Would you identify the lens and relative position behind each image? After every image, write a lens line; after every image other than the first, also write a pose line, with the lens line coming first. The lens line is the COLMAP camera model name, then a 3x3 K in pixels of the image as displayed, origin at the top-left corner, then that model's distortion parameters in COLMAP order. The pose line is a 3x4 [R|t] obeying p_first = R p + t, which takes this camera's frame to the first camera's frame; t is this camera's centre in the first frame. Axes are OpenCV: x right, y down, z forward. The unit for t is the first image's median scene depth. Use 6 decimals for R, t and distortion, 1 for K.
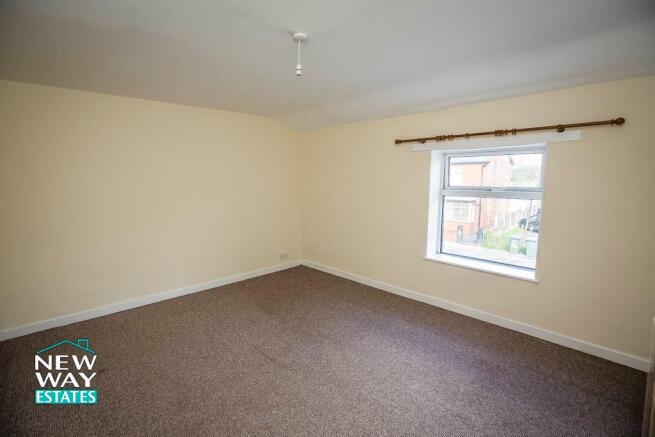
lens RADIAL K [[308.2, 0, 327.5], [0, 308.2, 218.5], [0, 0, 1]] dist [-0.025040, 0.005615]
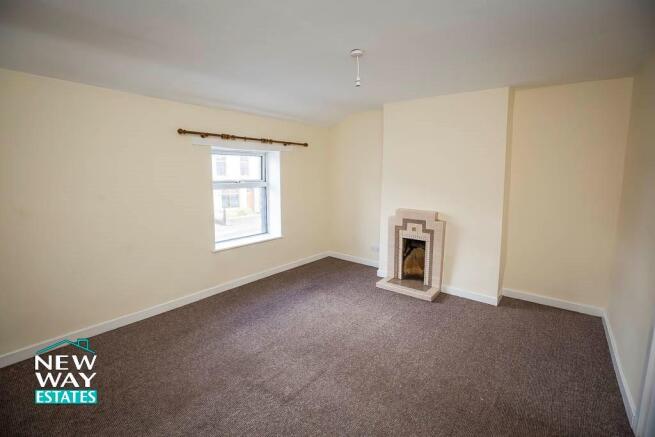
lens RADIAL K [[308.2, 0, 327.5], [0, 308.2, 218.5], [0, 0, 1]] dist [-0.025040, 0.005615]
pose [[-0.149538, -0.145945, 0.977926, -0.836852], [0.129226, 0.977678, 0.165668, -0.113217], [-0.980275, 0.151147, -0.127341, 0.856508]]
